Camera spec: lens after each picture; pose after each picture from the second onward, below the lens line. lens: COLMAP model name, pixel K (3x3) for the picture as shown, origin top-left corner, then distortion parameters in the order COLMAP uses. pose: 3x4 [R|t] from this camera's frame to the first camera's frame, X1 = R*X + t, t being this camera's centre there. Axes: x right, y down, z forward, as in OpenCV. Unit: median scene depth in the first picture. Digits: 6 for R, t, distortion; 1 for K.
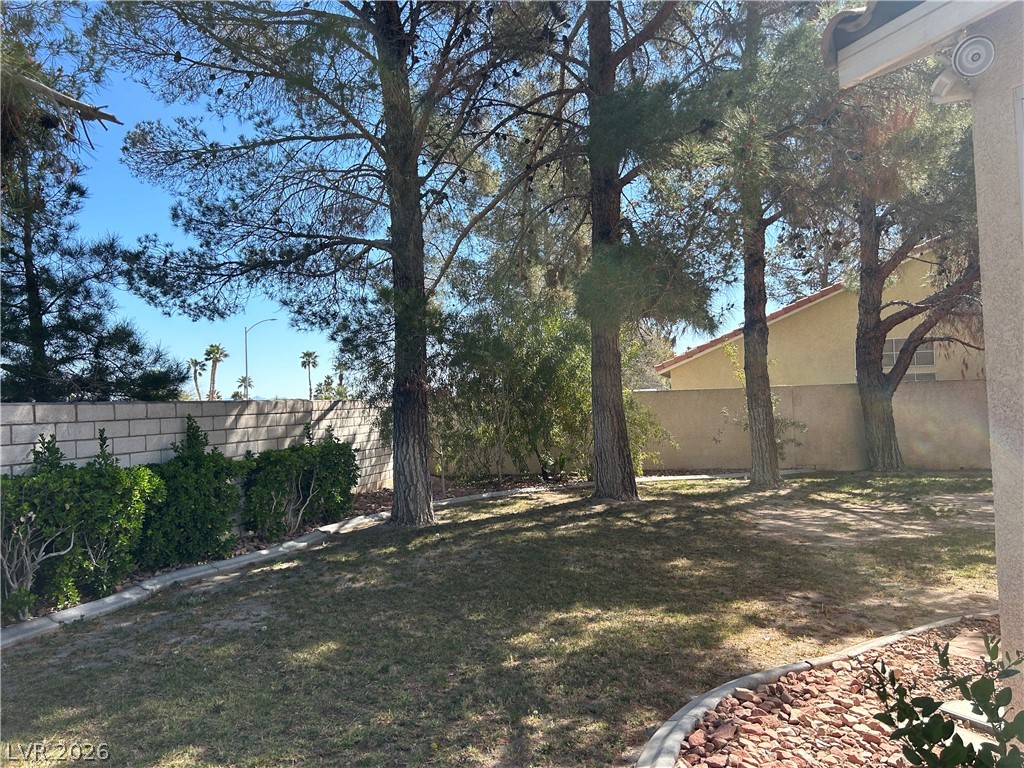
lens RADIAL K [[777.9, 0, 518.7], [0, 777.9, 401.1], [0, 0, 1]] dist [0.071102, -0.074142]
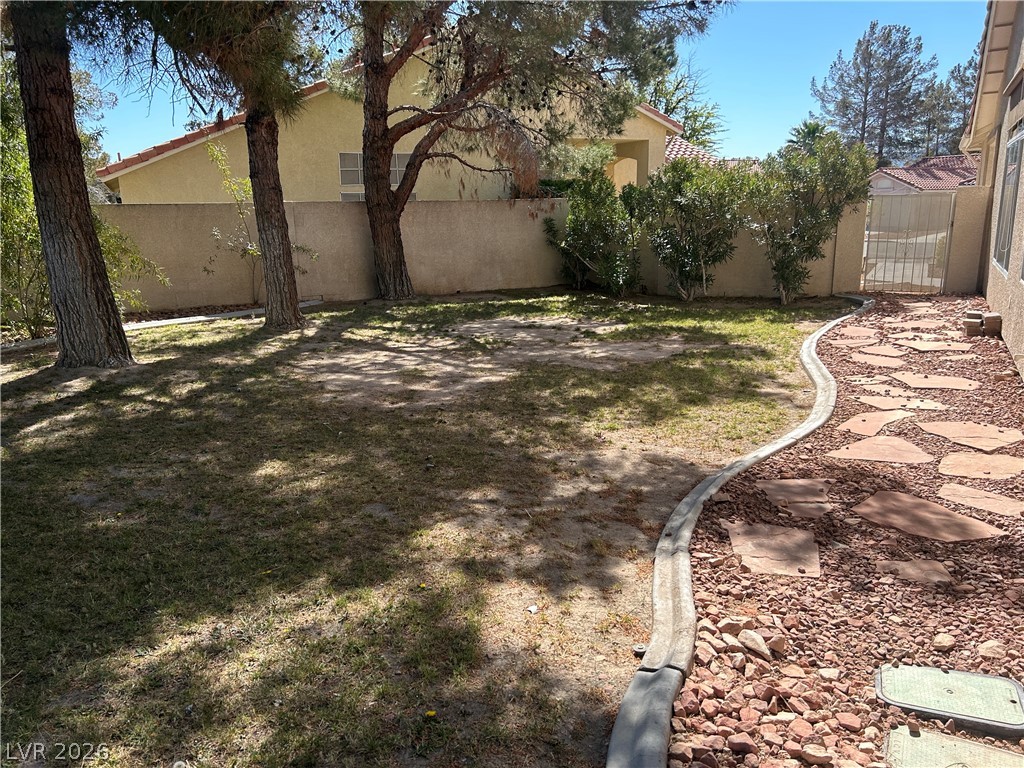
lens RADIAL K [[777.9, 0, 518.7], [0, 777.9, 401.1], [0, 0, 1]] dist [0.071102, -0.074142]
pose [[0.770290, -0.136038, 0.623014, -0.022240], [-0.006695, 0.975201, 0.221218, 0.000869], [-0.637658, -0.174574, 0.750277, 0.212334]]
